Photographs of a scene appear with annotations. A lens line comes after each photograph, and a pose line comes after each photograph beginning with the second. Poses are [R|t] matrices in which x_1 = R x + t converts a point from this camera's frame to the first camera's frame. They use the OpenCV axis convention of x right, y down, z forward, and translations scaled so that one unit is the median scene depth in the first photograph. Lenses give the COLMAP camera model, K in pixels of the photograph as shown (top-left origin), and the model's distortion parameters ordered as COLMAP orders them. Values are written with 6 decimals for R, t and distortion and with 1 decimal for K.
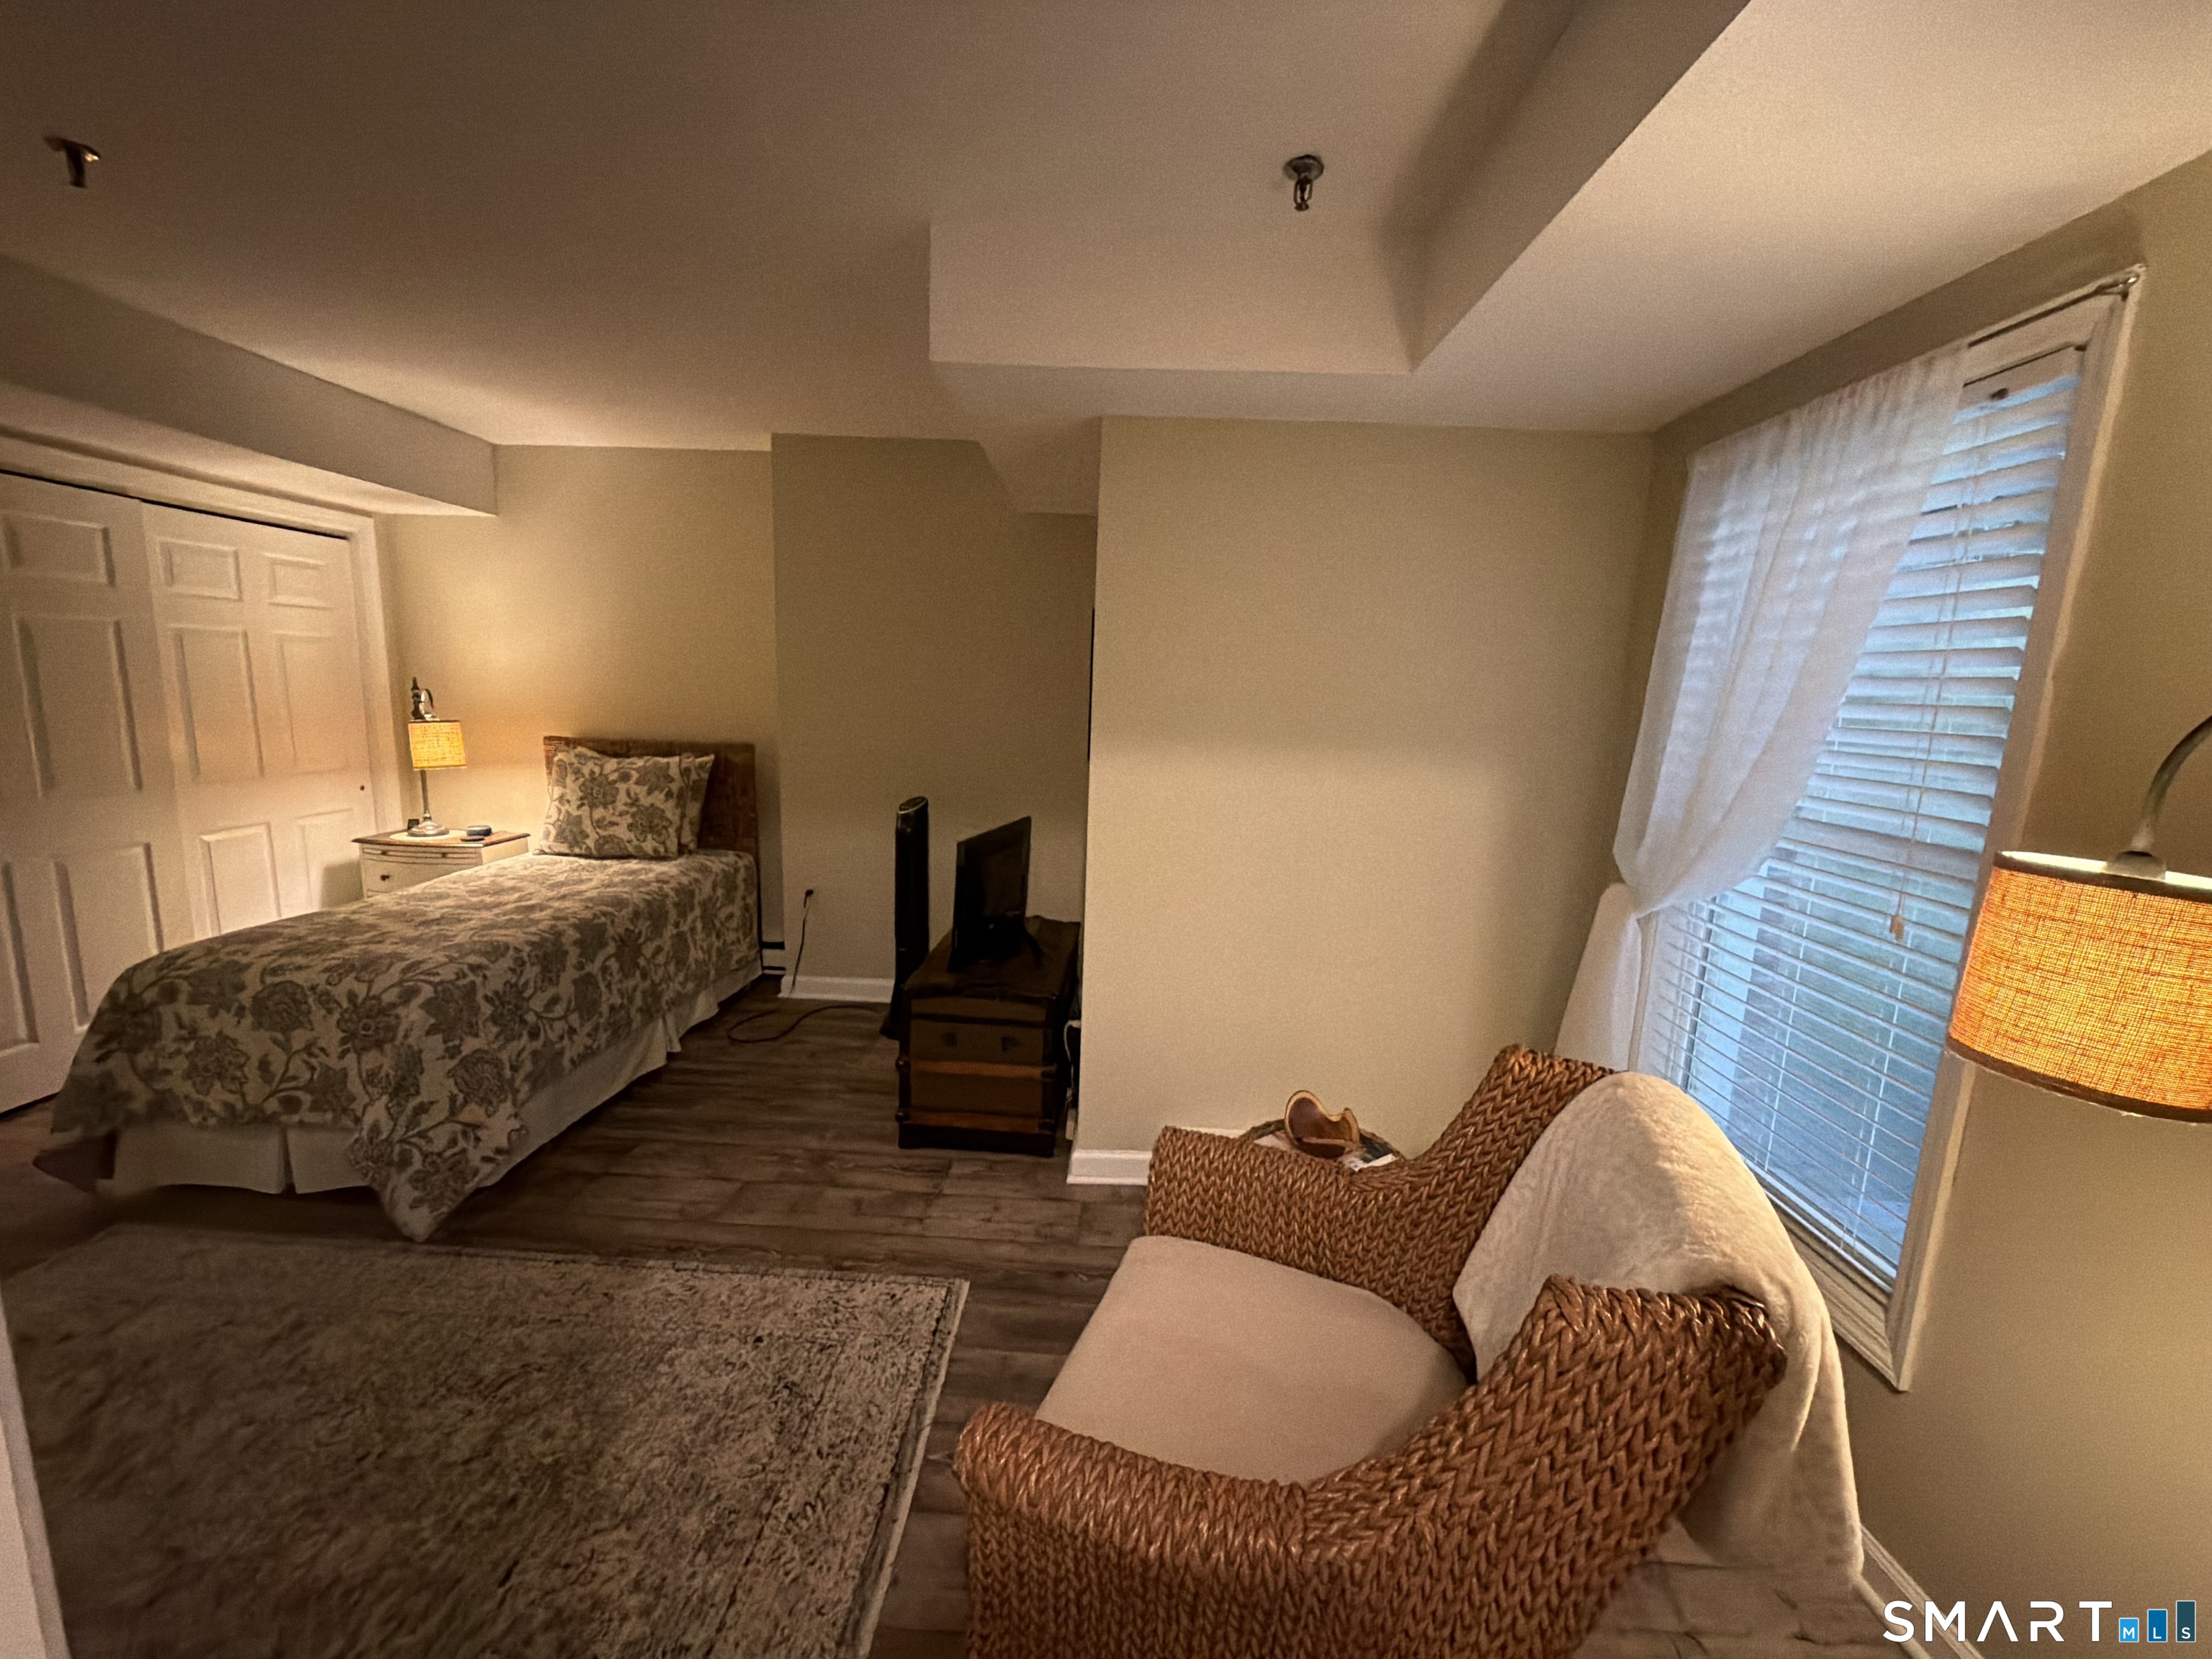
lens RADIAL K [[881.7, 0, 1098.9], [0, 881.7, 833.3], [0, 0, 1]] dist [-0.001733, -0.000530]
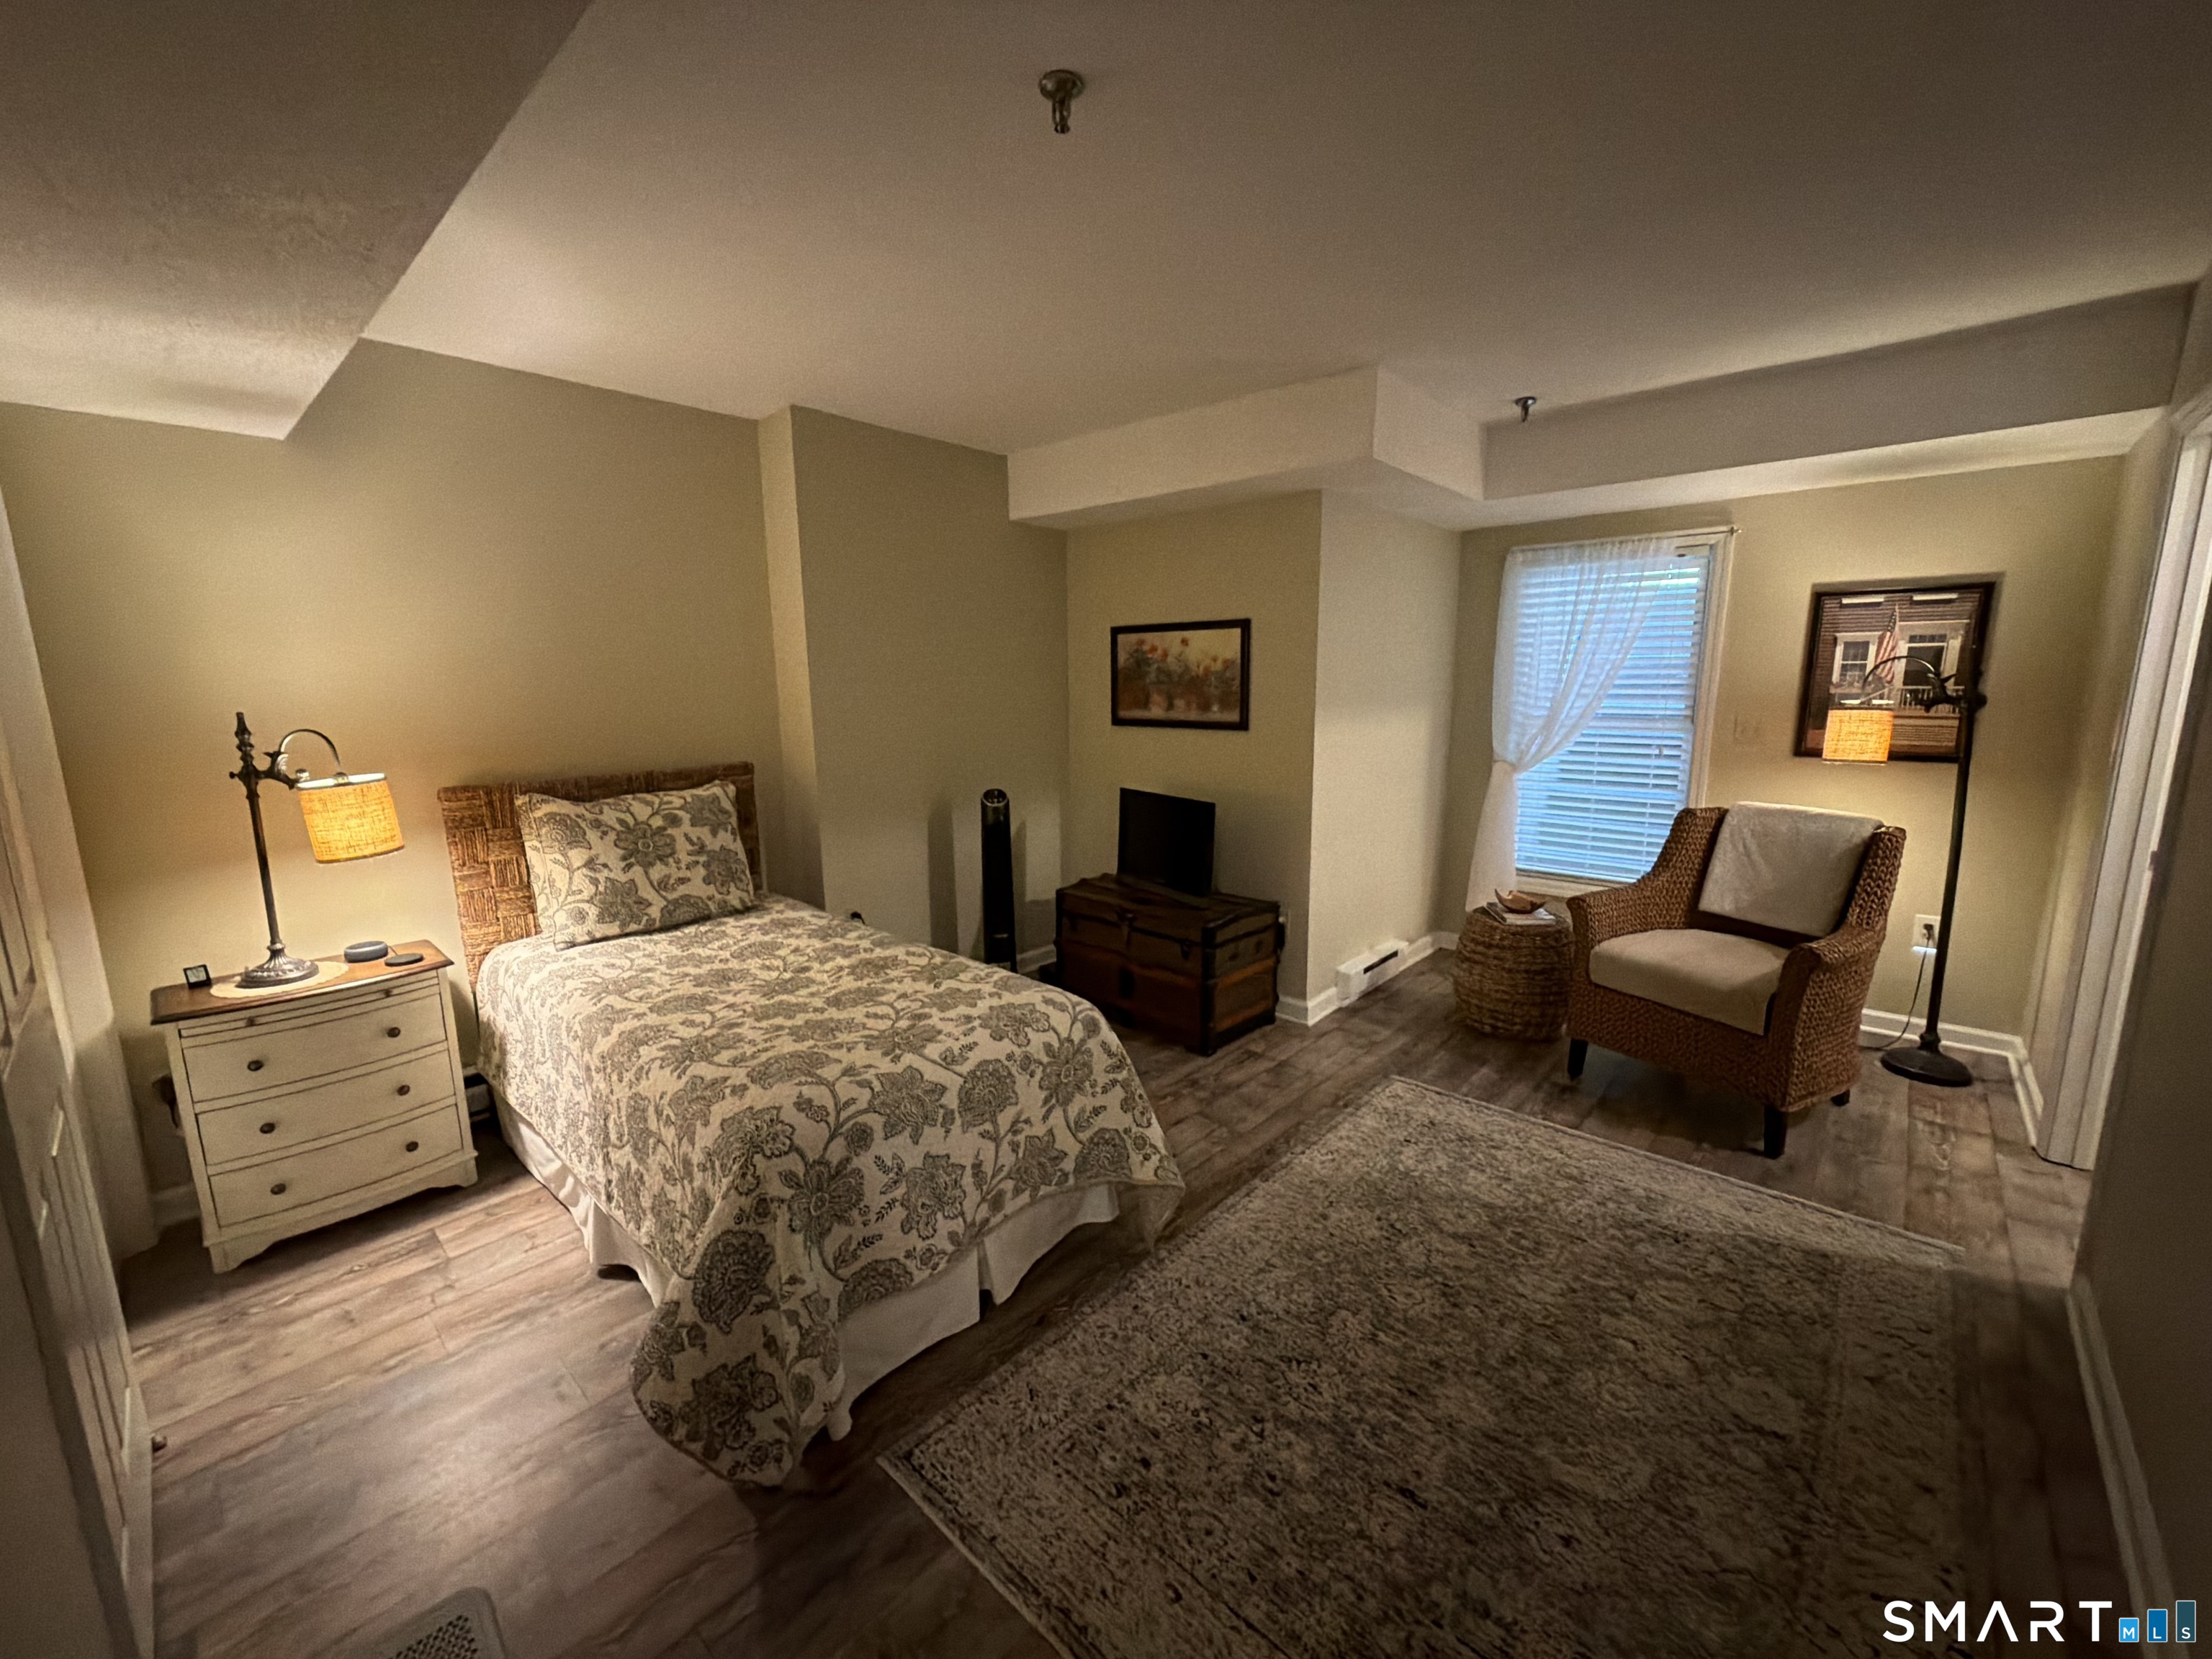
lens RADIAL K [[881.7, 0, 1104.6], [0, 881.7, 828.6], [0, 0, 1]] dist [-0.001733, -0.000530]
pose [[0.645894, -0.172279, 0.743735, -1.430150], [0.156995, 0.983357, 0.091443, -0.111440], [-0.747110, 0.057701, 0.662191, 0.333932]]
